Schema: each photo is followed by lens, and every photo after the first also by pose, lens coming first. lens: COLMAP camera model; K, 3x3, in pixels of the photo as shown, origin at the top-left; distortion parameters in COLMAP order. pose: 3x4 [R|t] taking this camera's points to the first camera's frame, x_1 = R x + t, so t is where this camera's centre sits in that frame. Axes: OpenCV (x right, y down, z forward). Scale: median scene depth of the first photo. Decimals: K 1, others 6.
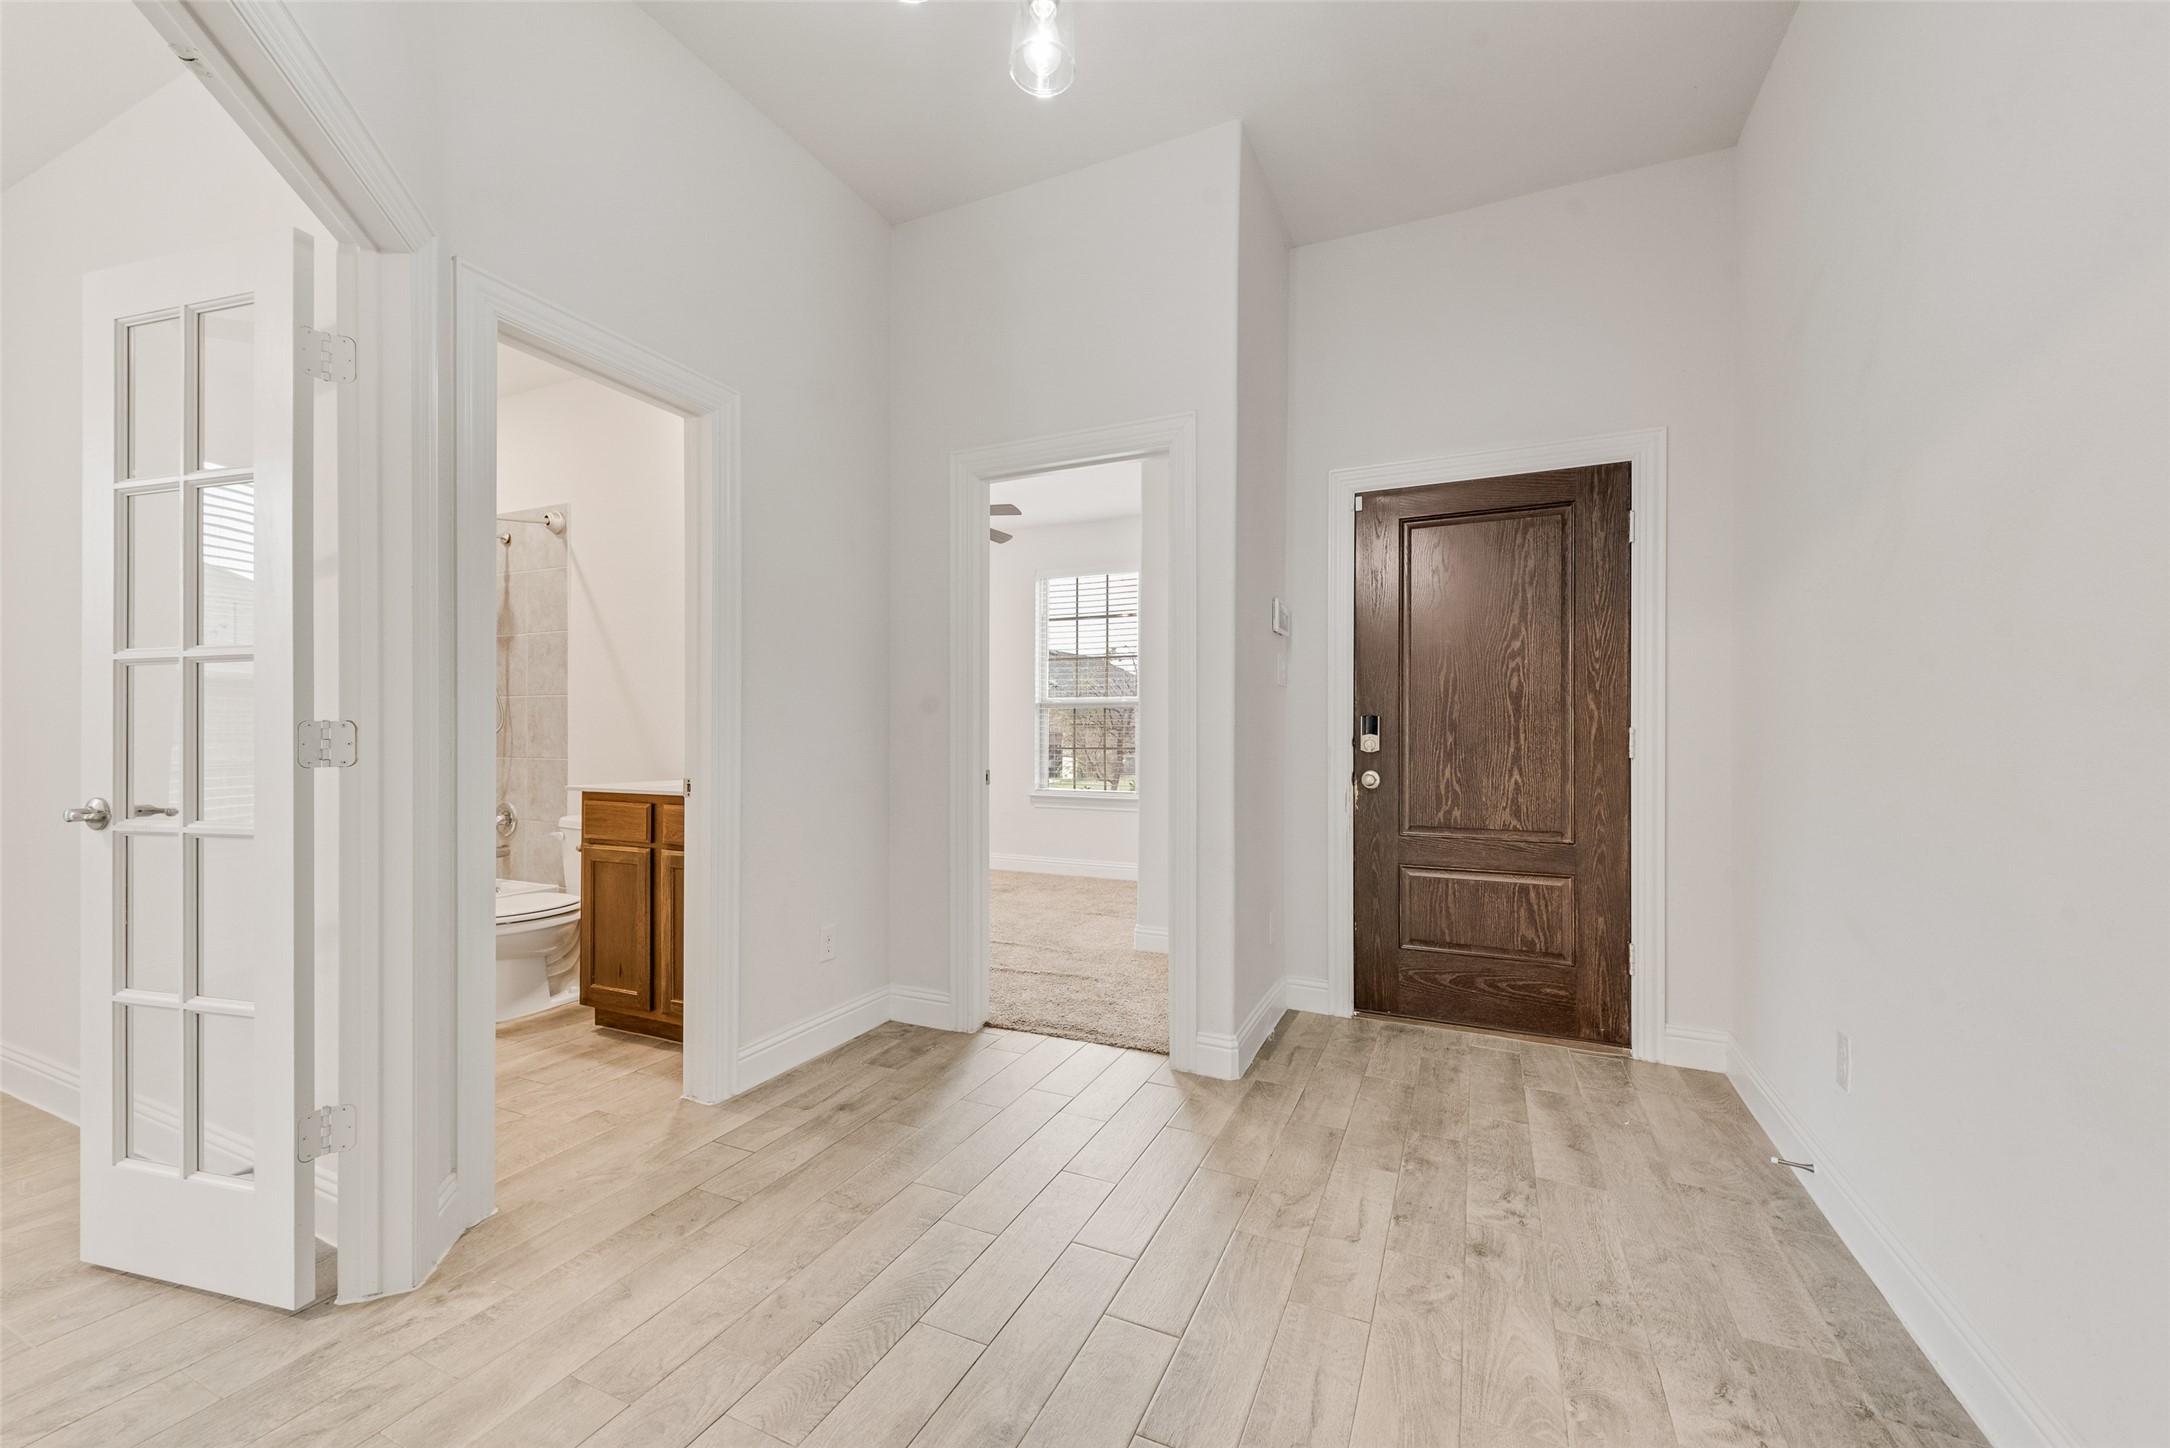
lens RADIAL K [[888.2, 0, 1084.3], [0, 888.2, 732.2], [0, 0, 1]] dist [0.018006, -0.006827]
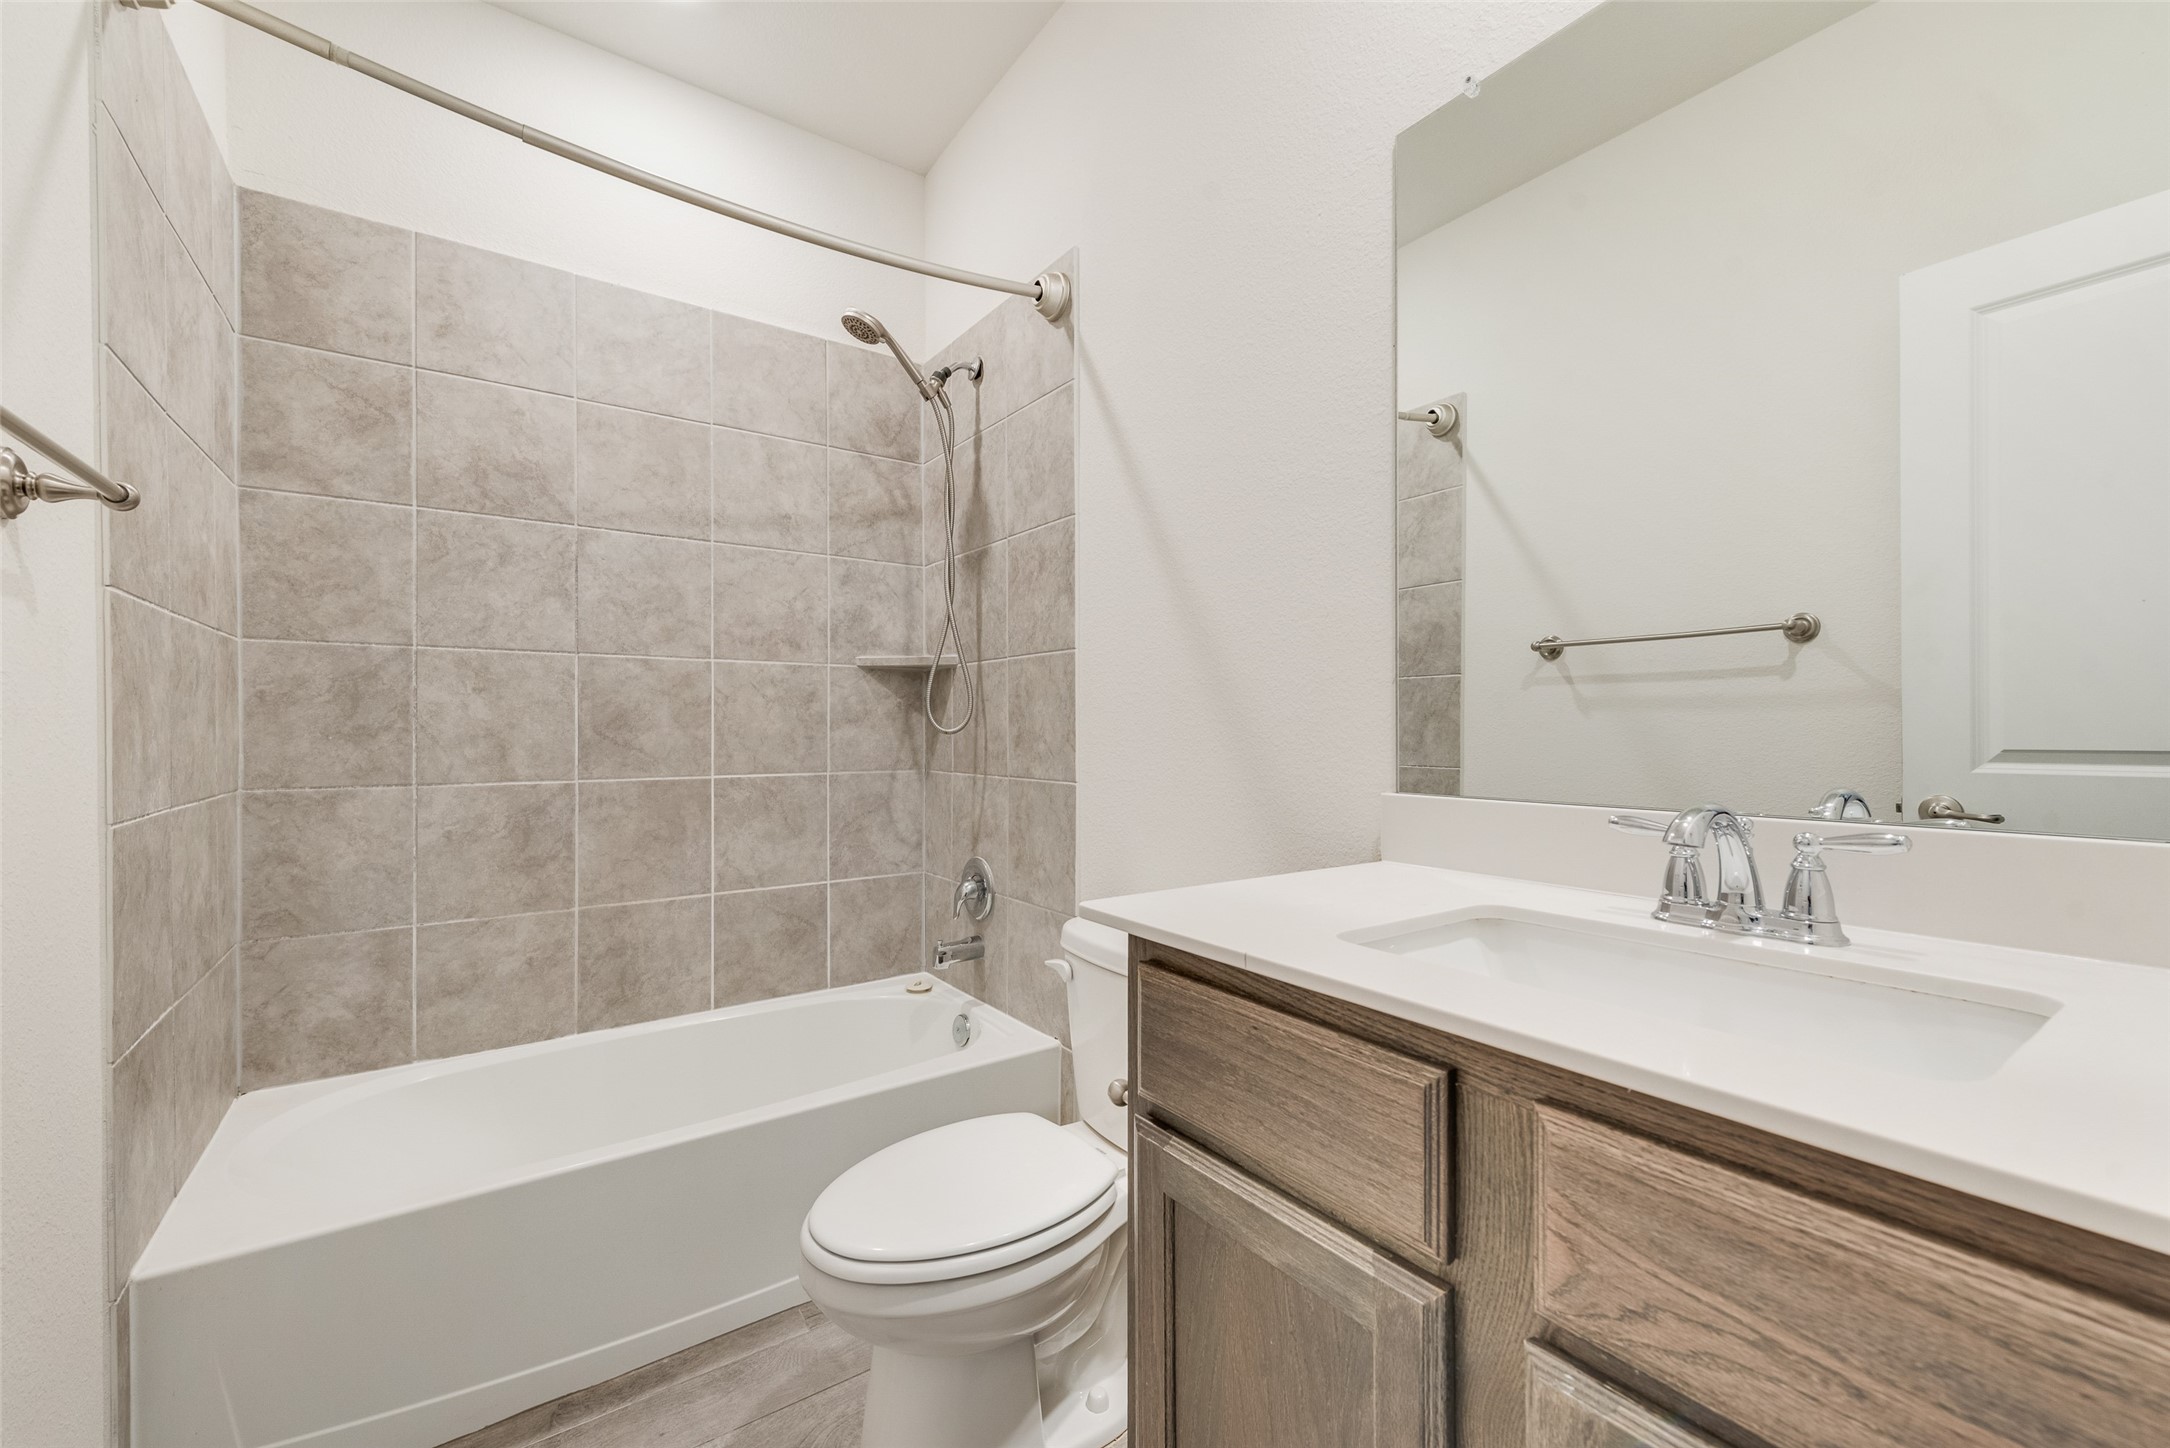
lens RADIAL K [[888.2, 0, 1084.3], [0, 888.2, 732.2], [0, 0, 1]] dist [0.018006, -0.006827]
pose [[0.873742, -0.004493, -0.486369, -0.341656], [0.004550, 0.999989, -0.001063, 0.003594], [0.486368, -0.001284, 0.873753, 0.583865]]
